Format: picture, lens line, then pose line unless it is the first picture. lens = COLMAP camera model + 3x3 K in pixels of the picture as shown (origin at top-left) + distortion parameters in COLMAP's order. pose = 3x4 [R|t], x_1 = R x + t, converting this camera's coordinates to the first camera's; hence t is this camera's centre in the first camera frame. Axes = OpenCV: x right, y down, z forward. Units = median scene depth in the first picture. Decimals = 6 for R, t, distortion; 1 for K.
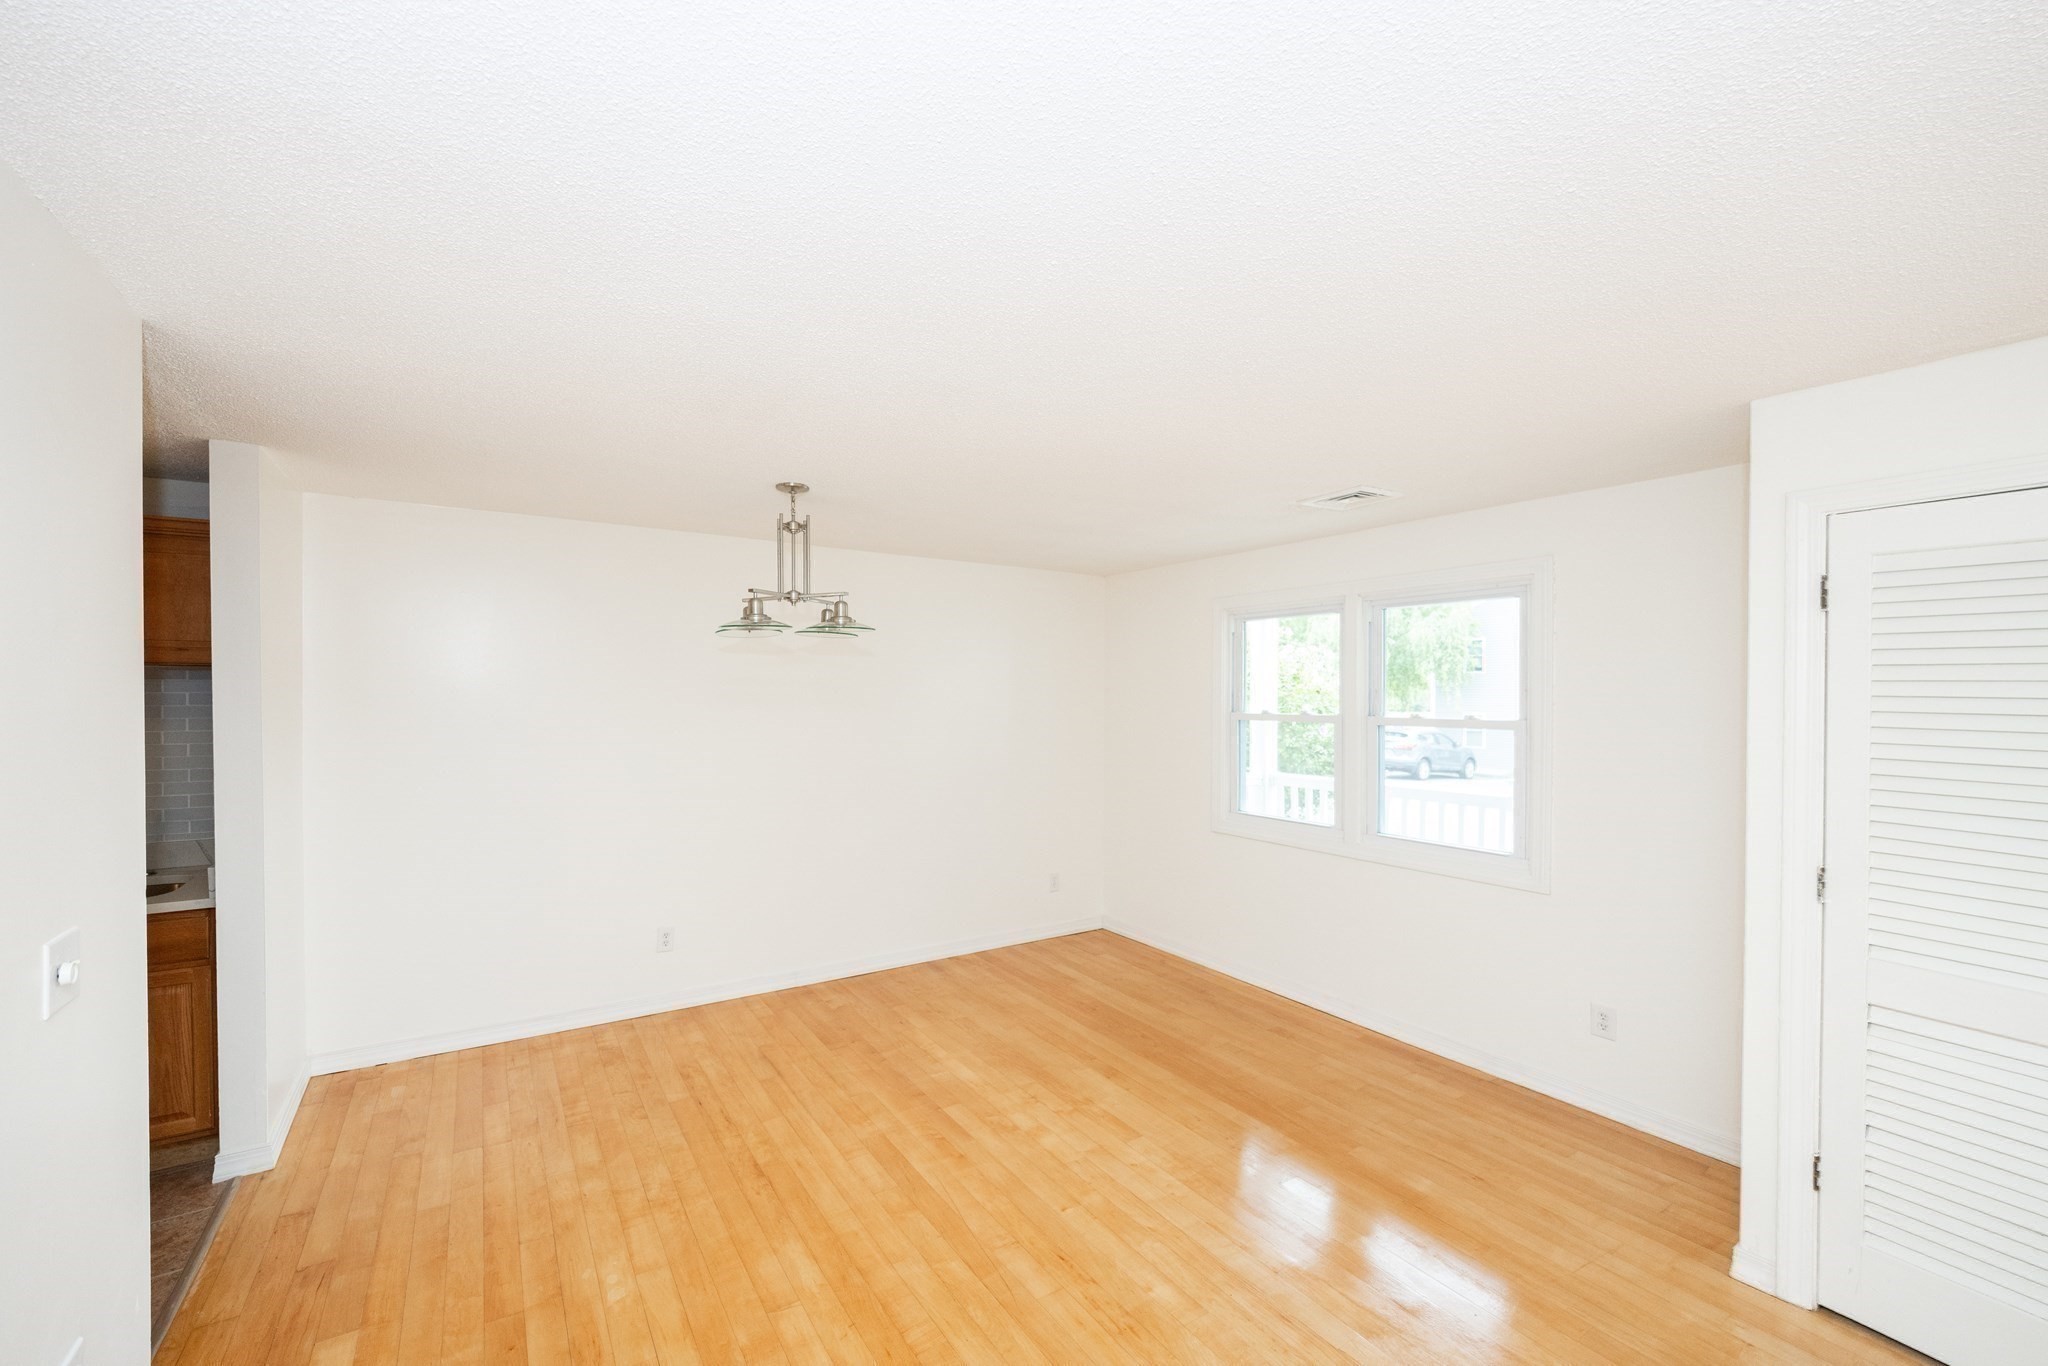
lens RADIAL K [[788.8, 0, 953.2], [0, 788.8, 692.3], [0, 0, 1]] dist [-0.007164, 0.001488]
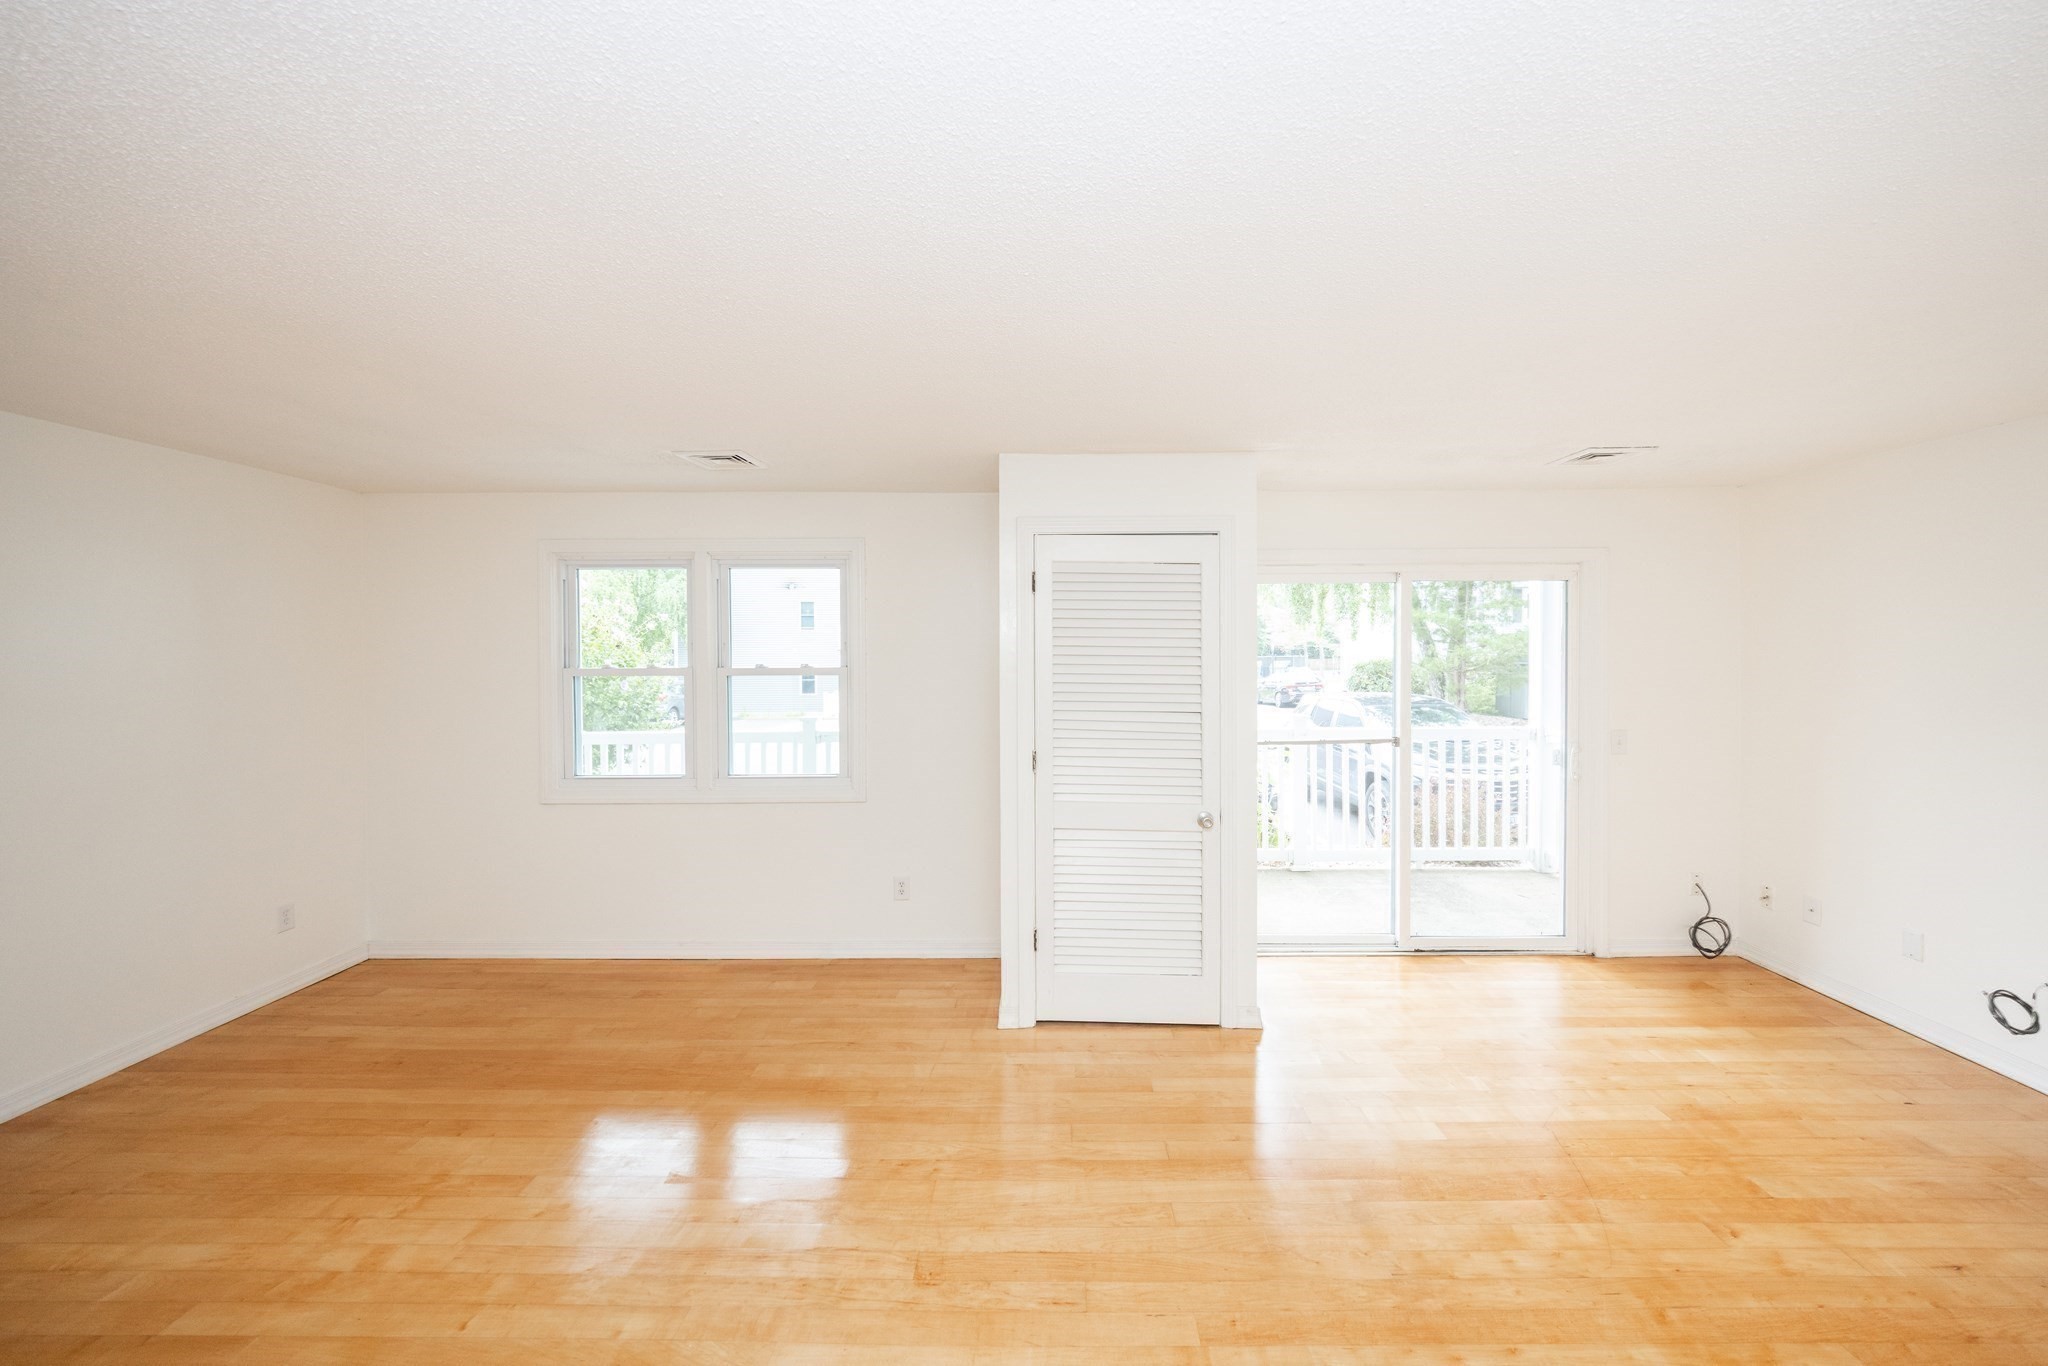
lens RADIAL K [[746.5, 0, 1048.4], [0, 746.5, 662.6], [0, 0, 1]] dist [-0.008413, 0.001296]
pose [[0.518741, -0.020936, 0.854675, -0.126595], [0.004003, 0.999749, 0.022060, 0.002382], [-0.854922, -0.008022, 0.518694, 0.119213]]
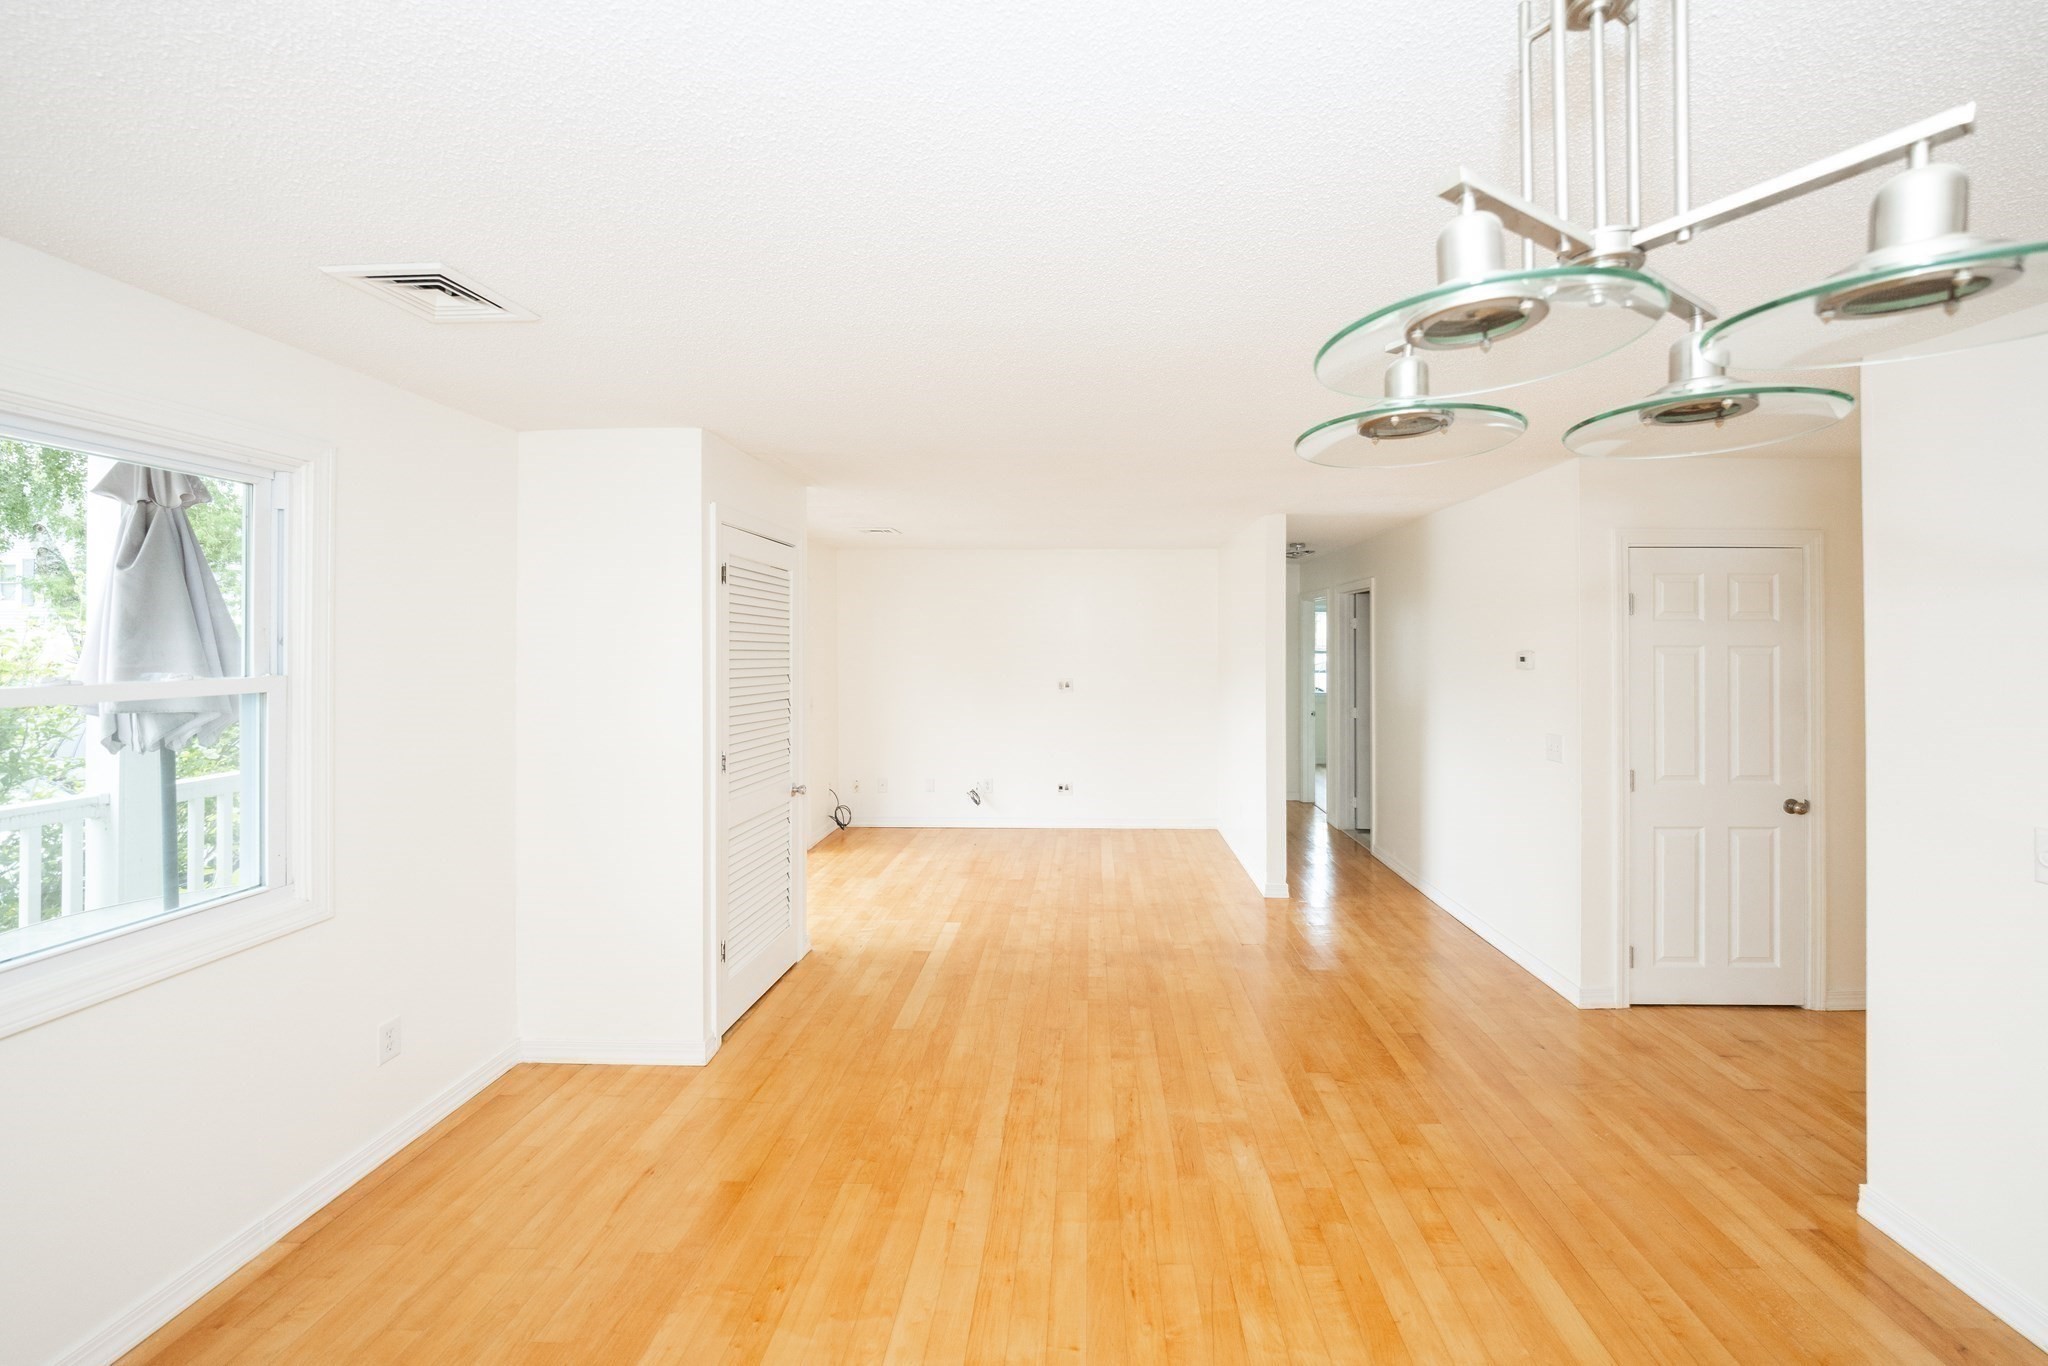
lens RADIAL K [[788.8, 0, 1064.1], [0, 788.8, 665.7], [0, 0, 1]] dist [-0.007164, 0.001488]
pose [[-0.836376, -0.028602, 0.547409, -0.176866], [-0.011851, 0.999348, 0.034108, 0.003411], [-0.548028, 0.022039, -0.836170, 1.228635]]
